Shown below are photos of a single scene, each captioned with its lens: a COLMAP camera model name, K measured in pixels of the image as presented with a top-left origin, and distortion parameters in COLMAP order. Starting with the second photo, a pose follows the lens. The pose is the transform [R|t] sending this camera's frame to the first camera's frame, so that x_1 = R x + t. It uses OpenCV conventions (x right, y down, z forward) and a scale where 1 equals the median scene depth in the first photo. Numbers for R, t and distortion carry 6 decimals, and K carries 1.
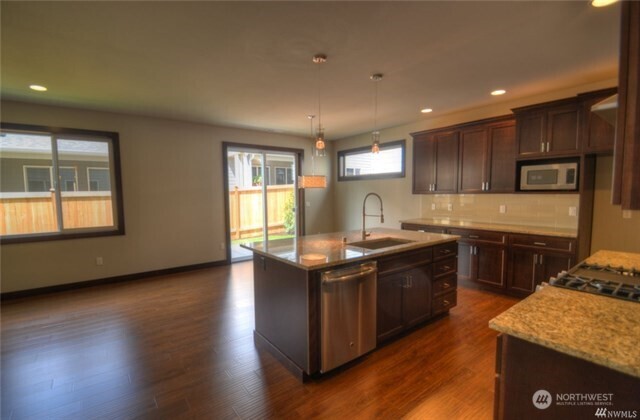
lens RADIAL K [[282.6, 0, 317.8], [0, 282.6, 214.1], [0, 0, 1]] dist [-0.019226, -0.002525]
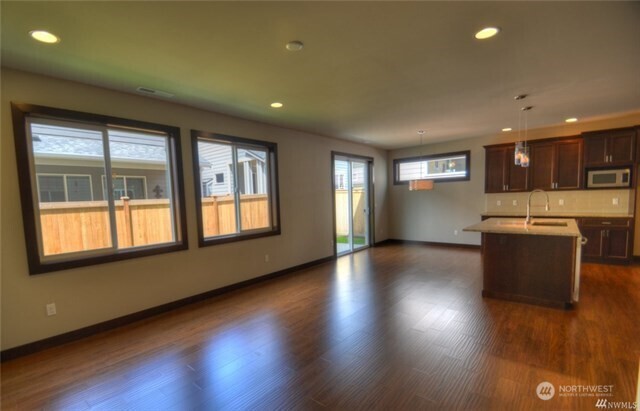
lens RADIAL K [[286.4, 0, 298.6], [0, 286.4, 222.9], [0, 0, 1]] dist [-0.013791, -0.002028]
pose [[0.982754, -0.040137, 0.180512, -0.659718], [0.038862, 0.999188, 0.010595, 0.014963], [-0.180790, -0.003397, 0.983516, -0.111938]]
